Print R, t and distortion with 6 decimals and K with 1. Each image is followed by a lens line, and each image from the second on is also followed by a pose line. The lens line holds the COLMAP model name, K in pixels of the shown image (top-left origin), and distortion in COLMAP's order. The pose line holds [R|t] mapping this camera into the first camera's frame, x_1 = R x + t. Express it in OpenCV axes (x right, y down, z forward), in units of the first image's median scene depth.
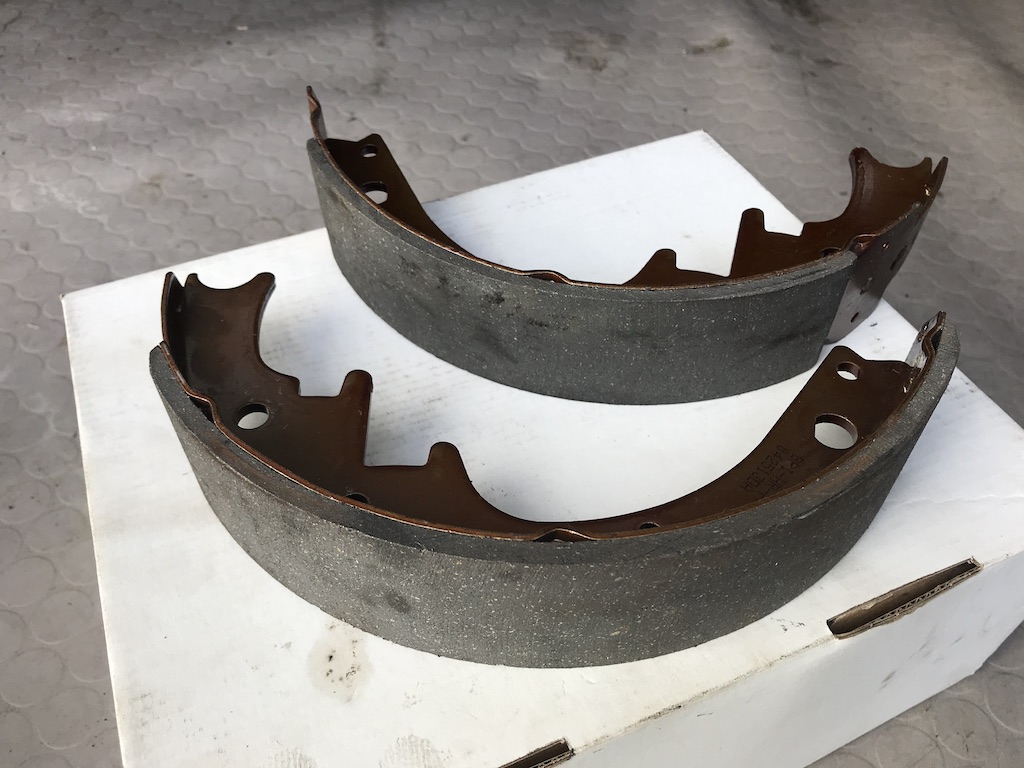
lens RADIAL K [[871.1, 0, 507.8], [0, 871.1, 360.8], [0, 0, 1]] dist [0.004312, 0.001078]
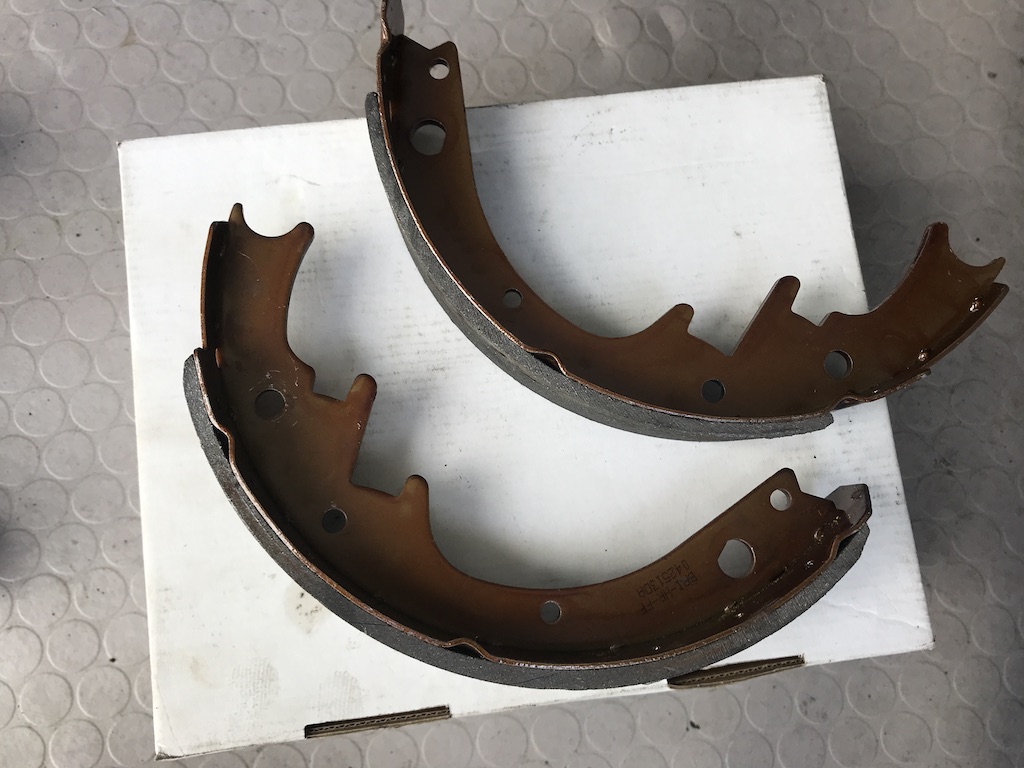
lens RADIAL K [[871.1, 0, 511.3], [0, 871.1, 380.5], [0, 0, 1]] dist [0.004312, 0.001078]
pose [[0.958335, 0.285245, 0.015137, -0.006388], [-0.247367, 0.802246, 0.543333, -0.555527], [0.142840, -0.524440, 0.839381, 0.065785]]
